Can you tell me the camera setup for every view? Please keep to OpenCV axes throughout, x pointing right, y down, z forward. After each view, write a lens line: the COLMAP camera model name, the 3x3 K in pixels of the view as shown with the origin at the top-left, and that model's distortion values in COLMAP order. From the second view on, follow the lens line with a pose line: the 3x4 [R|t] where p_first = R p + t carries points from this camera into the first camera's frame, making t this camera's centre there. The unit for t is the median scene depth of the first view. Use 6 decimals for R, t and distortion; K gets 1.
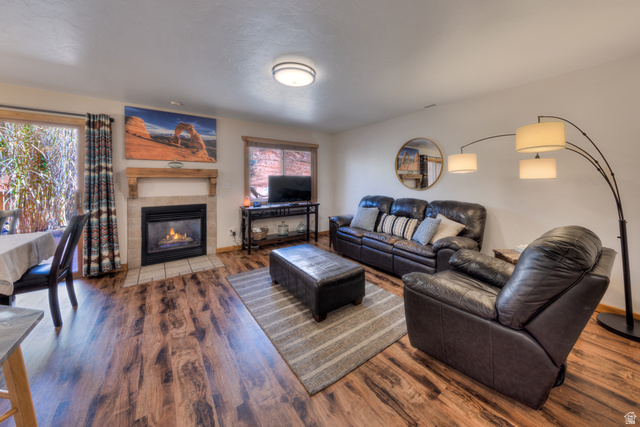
lens RADIAL K [[222.7, 0, 330.0], [0, 222.7, 181.6], [0, 0, 1]] dist [0.001376, -0.000006]
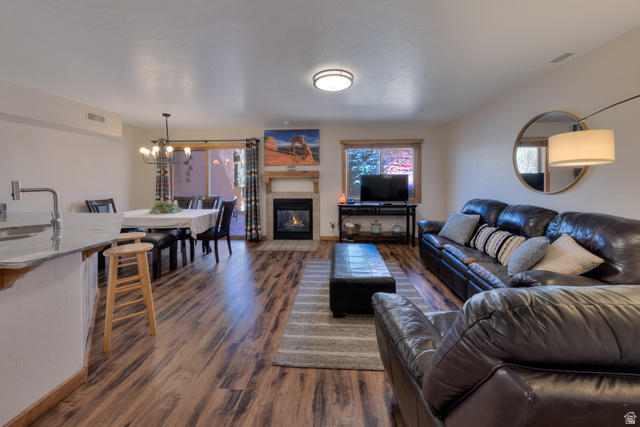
lens RADIAL K [[222.7, 0, 330.0], [0, 222.7, 181.6], [0, 0, 1]] dist [0.001376, -0.000006]
pose [[0.775508, 0.001643, -0.631335, 0.338676], [0.002595, 0.999980, 0.005790, -0.002648], [0.631332, -0.006128, 0.775488, 0.110539]]
